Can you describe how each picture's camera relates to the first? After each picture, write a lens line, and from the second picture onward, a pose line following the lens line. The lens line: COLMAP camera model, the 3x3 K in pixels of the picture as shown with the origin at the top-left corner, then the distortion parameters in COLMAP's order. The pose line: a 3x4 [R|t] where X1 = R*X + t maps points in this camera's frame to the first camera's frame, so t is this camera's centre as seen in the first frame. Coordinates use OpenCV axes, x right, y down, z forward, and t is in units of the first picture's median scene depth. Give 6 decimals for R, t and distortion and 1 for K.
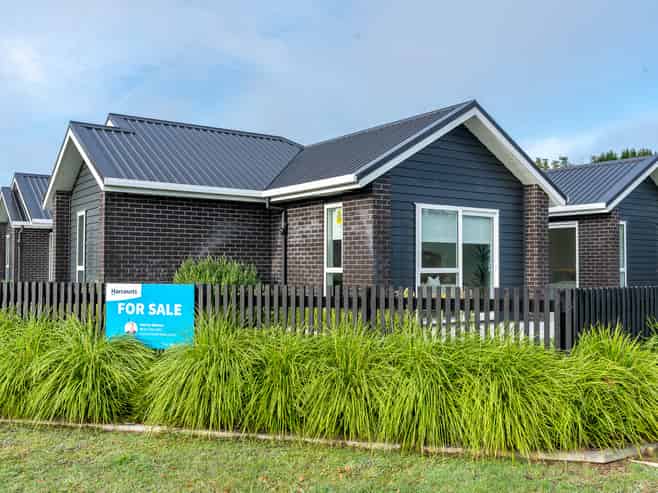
lens RADIAL K [[606.6, 0, 329.0], [0, 606.6, 246.5], [0, 0, 1]] dist [-0.072252, 0.000628]
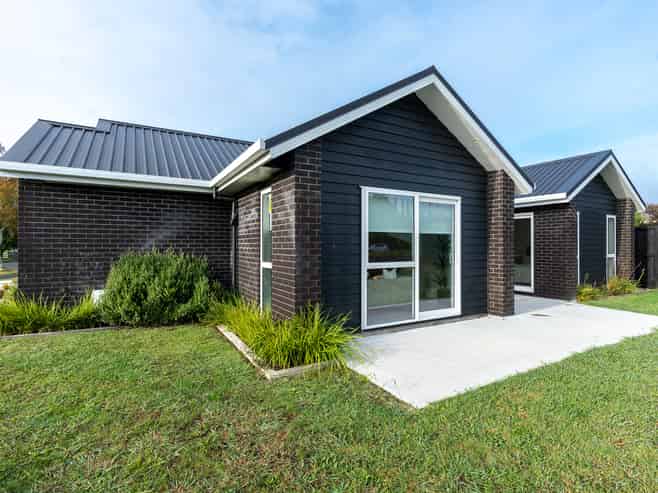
lens RADIAL K [[342.2, 0, 326.5], [0, 342.2, 234.9], [0, 0, 1]] dist [-0.013701, -0.000177]
pose [[0.996785, -0.006145, -0.079888, 0.125028], [0.005930, 0.999978, -0.002934, -0.002340], [0.079905, 0.002451, 0.996799, 0.490428]]
